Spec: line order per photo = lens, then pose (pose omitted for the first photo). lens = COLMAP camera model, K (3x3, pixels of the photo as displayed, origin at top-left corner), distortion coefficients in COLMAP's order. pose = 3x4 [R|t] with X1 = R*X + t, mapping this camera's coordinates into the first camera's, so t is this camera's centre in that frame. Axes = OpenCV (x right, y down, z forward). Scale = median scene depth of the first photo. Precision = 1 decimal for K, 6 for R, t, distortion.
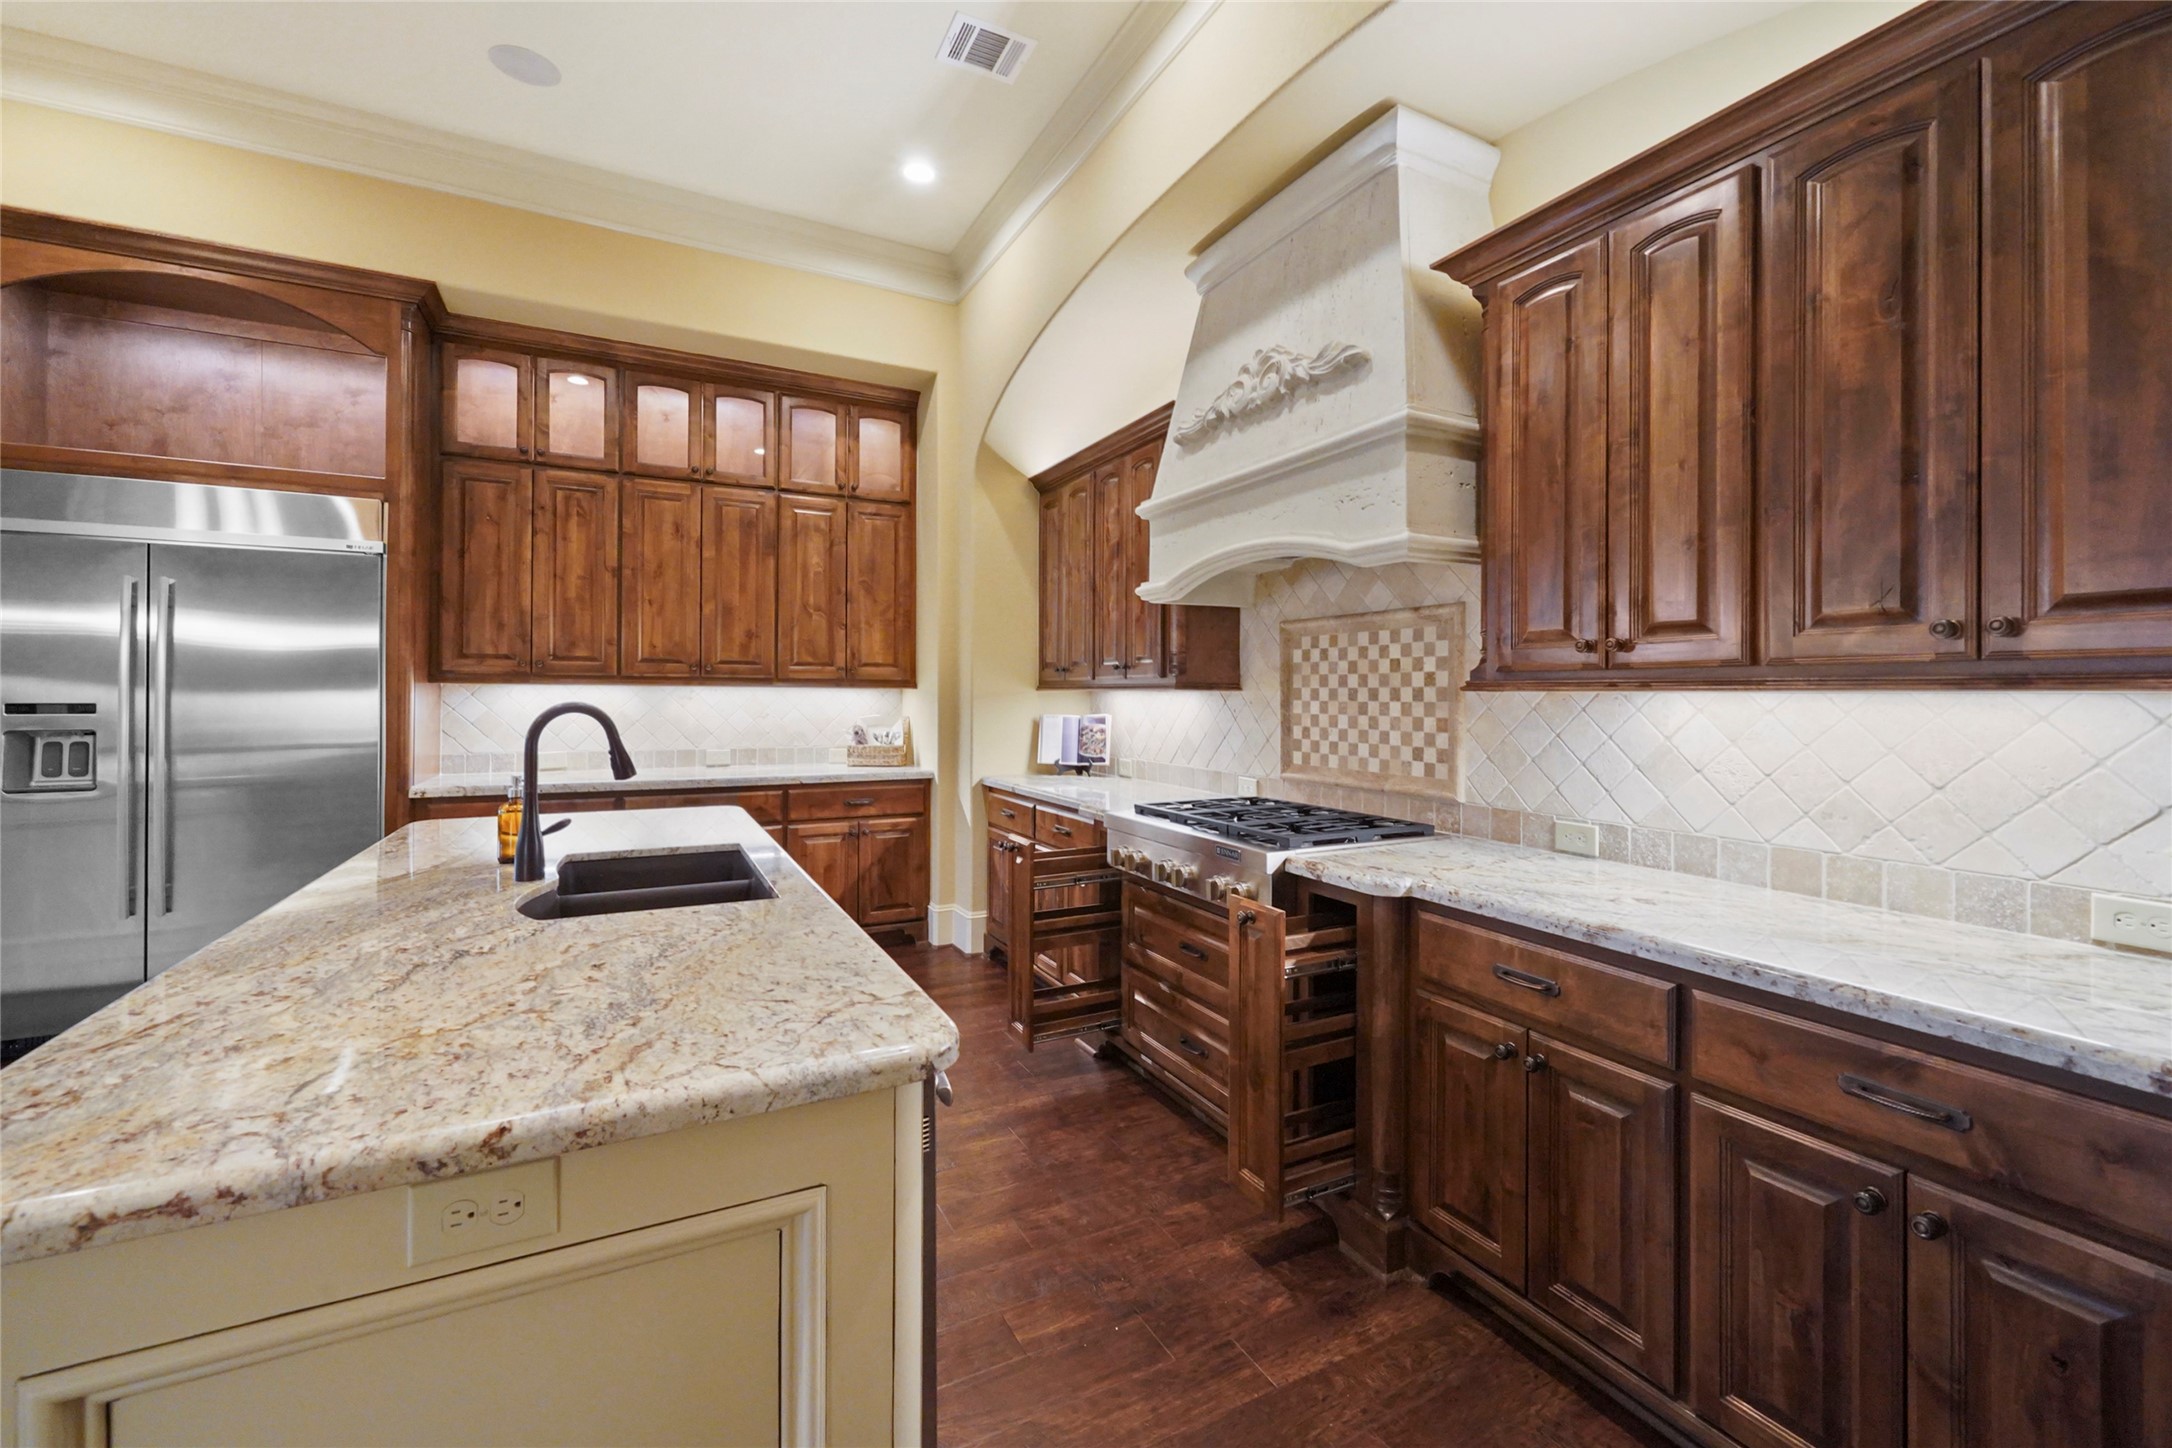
lens RADIAL K [[957.5, 0, 1092.4], [0, 957.5, 691.8], [0, 0, 1]] dist [-0.000493, -0.000087]
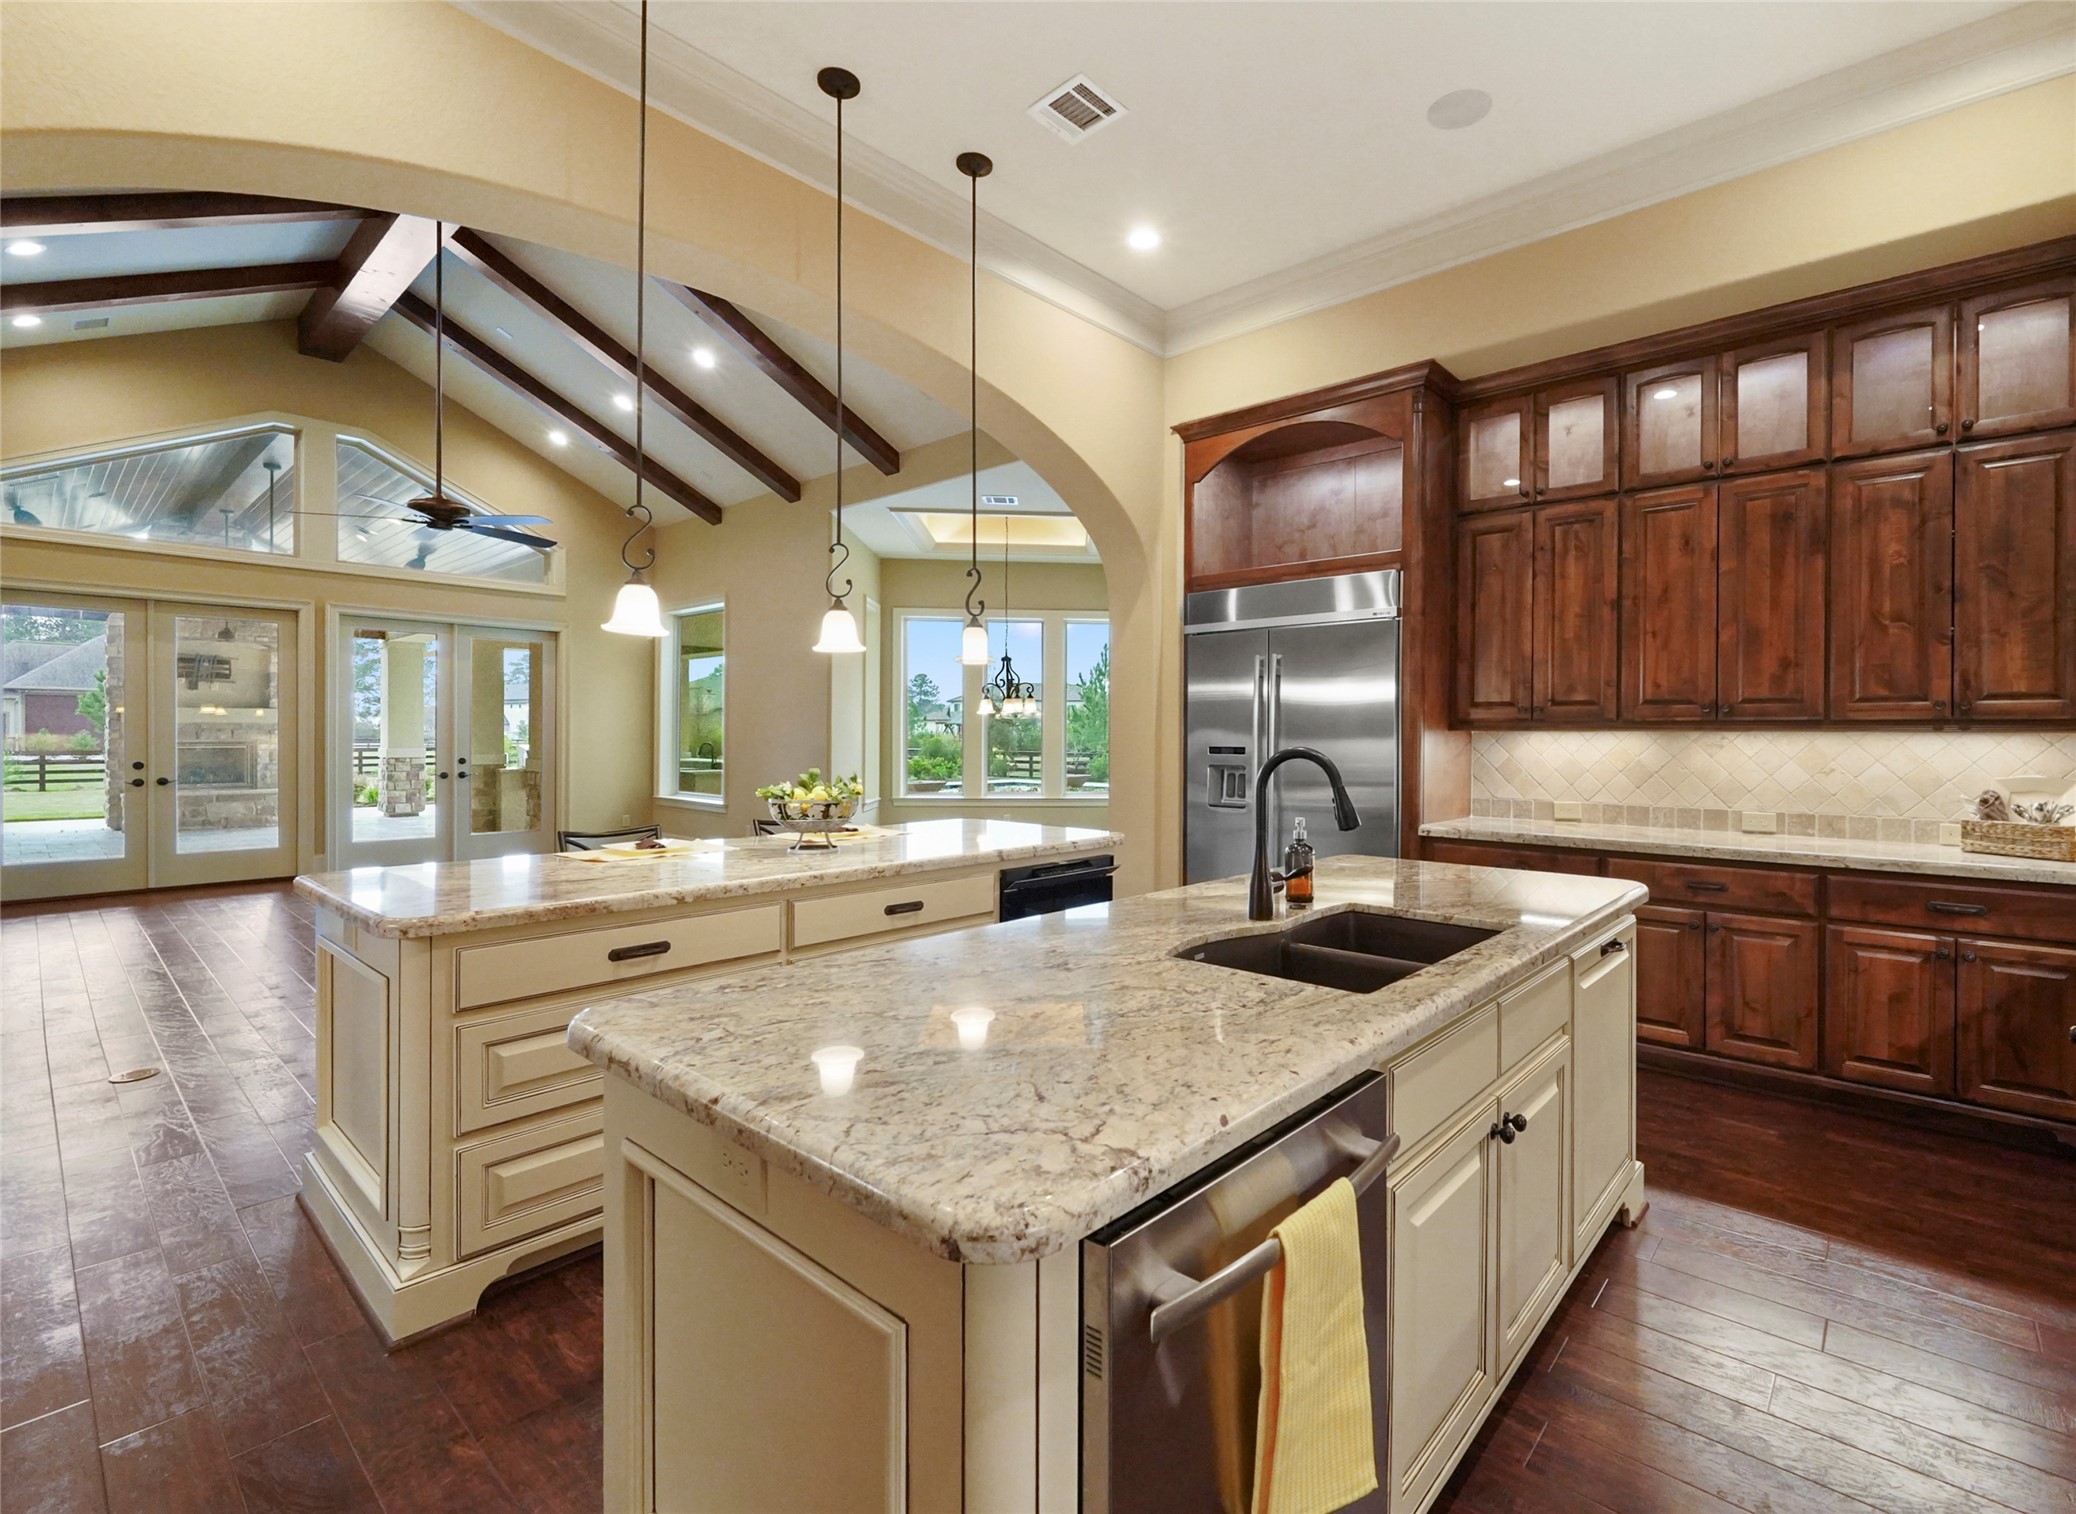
lens RADIAL K [[932.8, 0, 1041.3], [0, 932.8, 738.1], [0, 0, 1]] dist [0.002583, 0.000113]
pose [[0.360193, -0.001197, -0.932877, 0.121907], [-0.001084, 0.999998, -0.001702, 0.001454], [0.932877, 0.001624, 0.360191, 0.189697]]
